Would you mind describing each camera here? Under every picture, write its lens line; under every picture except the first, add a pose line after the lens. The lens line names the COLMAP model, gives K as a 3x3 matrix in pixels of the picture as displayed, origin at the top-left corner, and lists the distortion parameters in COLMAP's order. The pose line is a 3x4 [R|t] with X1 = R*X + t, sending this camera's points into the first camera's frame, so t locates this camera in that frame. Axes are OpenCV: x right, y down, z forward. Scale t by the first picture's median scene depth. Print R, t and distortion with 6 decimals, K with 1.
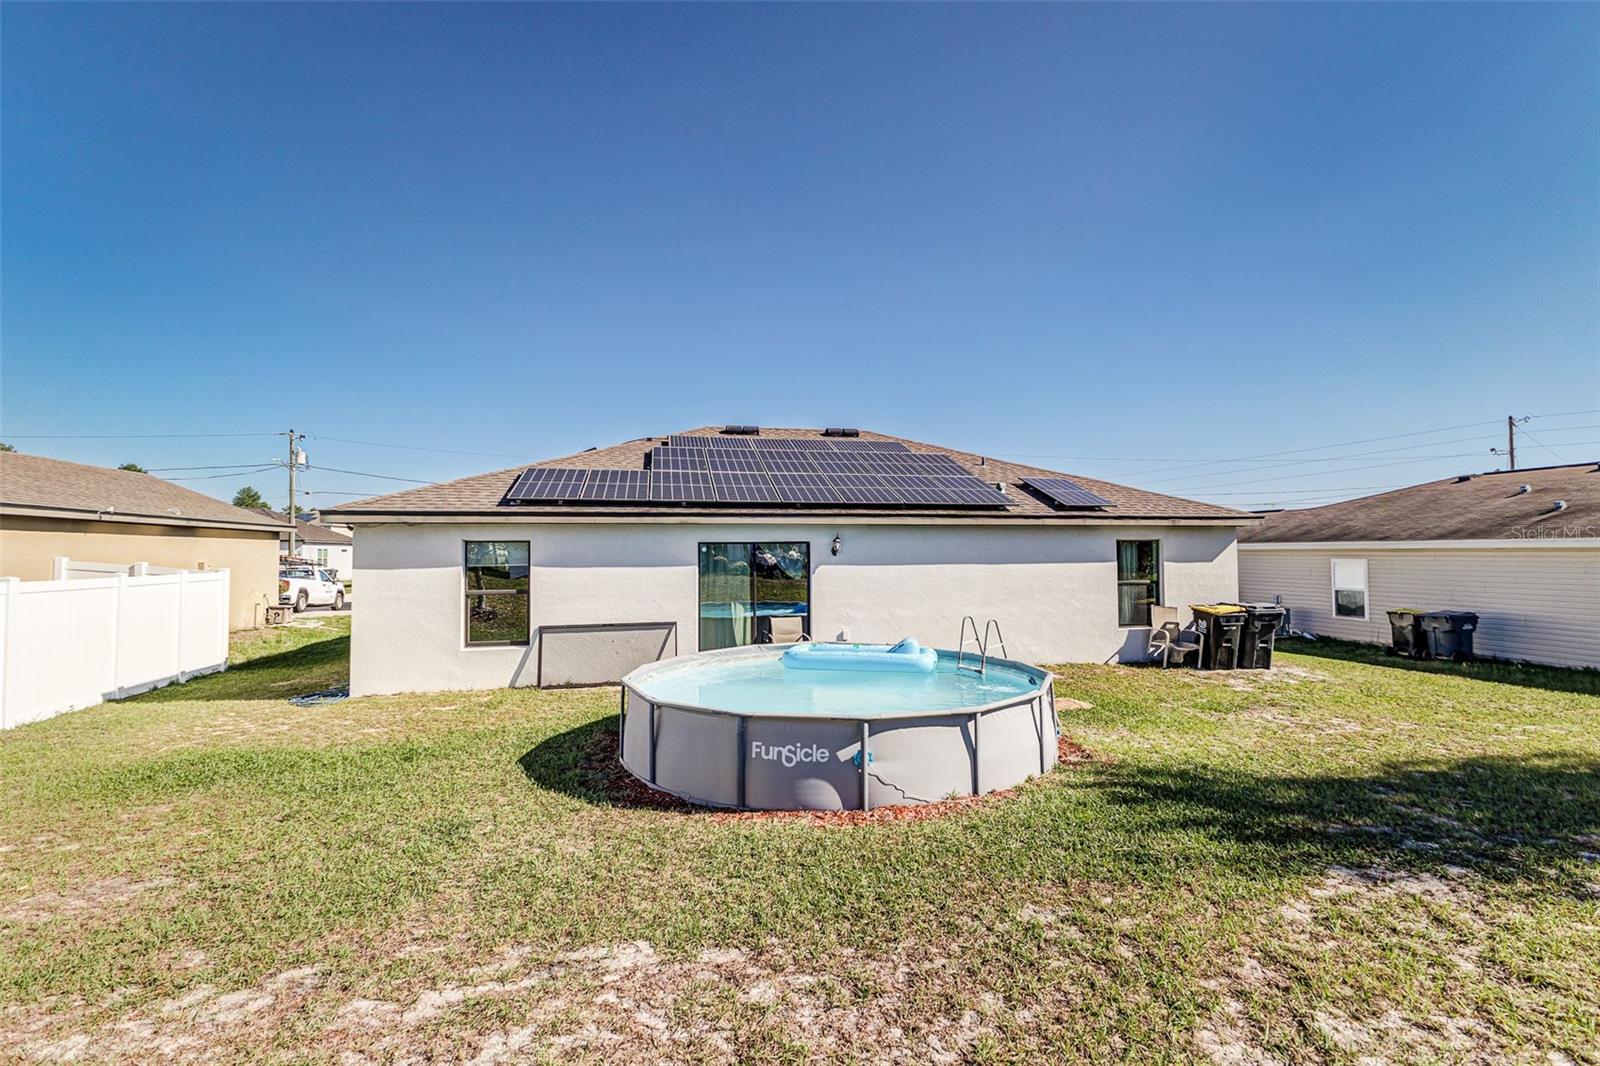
lens RADIAL K [[691.3, 0, 810.7], [0, 691.3, 532.8], [0, 0, 1]] dist [0.006575, -0.002837]
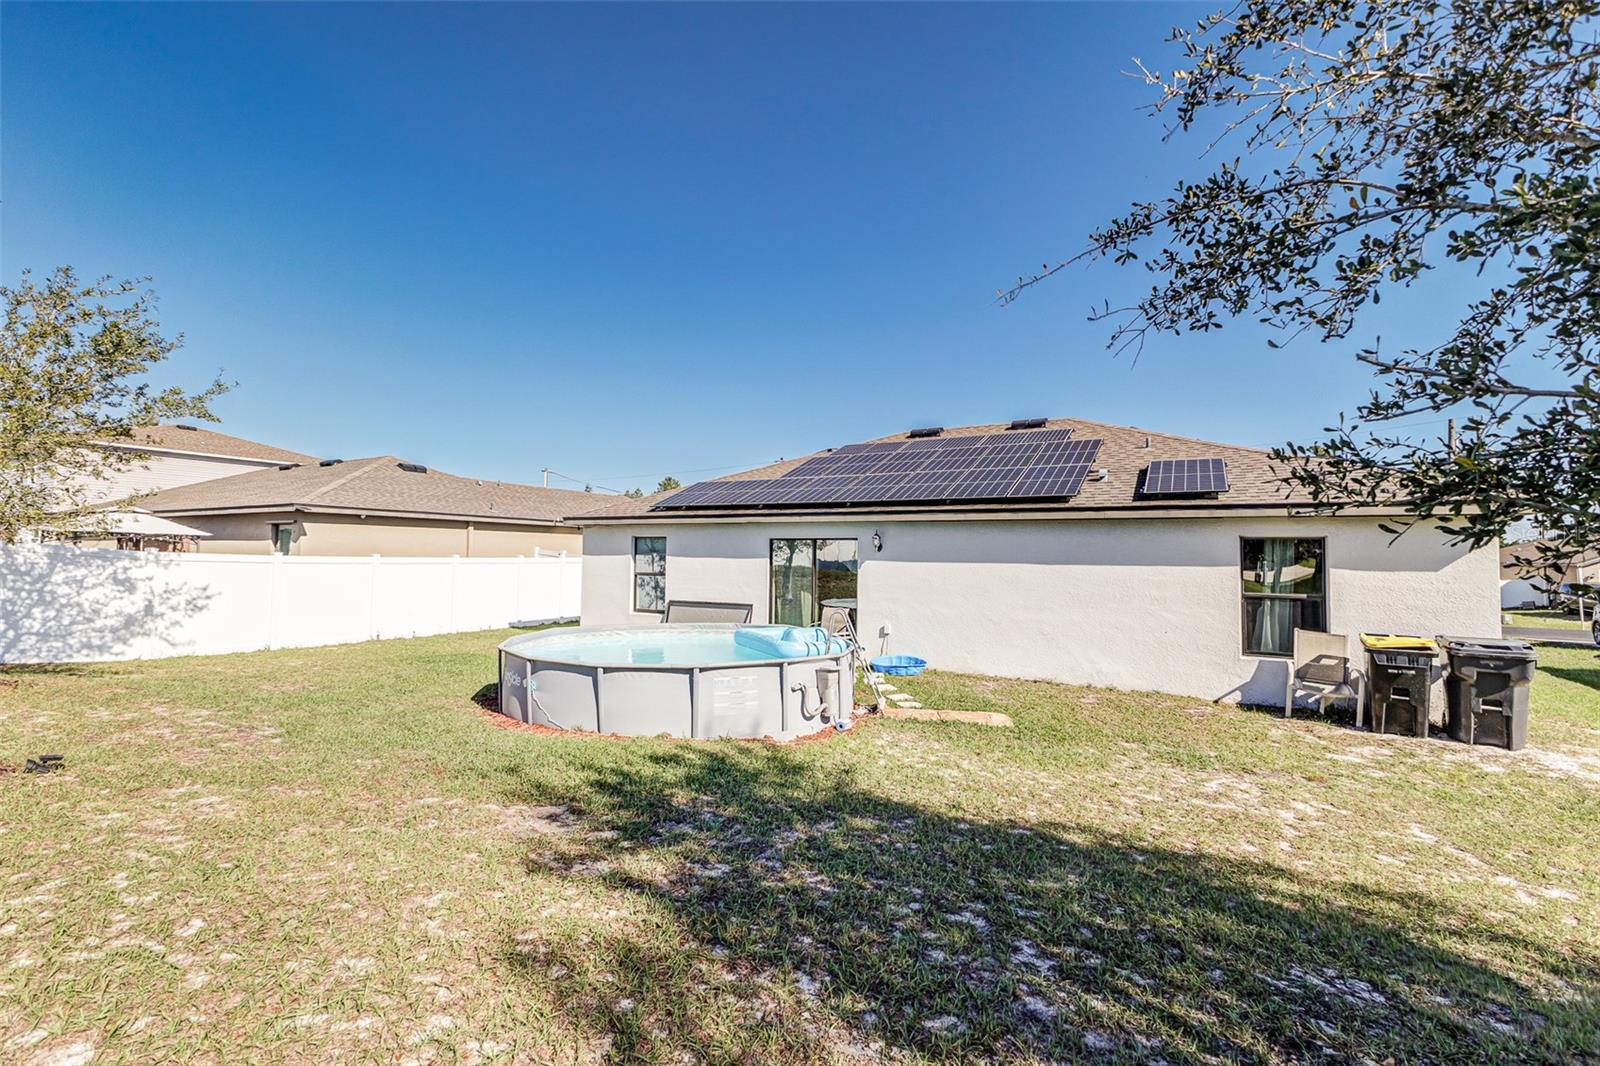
lens RADIAL K [[691.3, 0, 788.0], [0, 691.3, 525.7], [0, 0, 1]] dist [0.006575, -0.002837]
pose [[0.745334, -0.011191, -0.666598, 0.641068], [0.001861, 0.999890, -0.014706, 0.009294], [0.666689, 0.009721, 0.745273, 0.134025]]
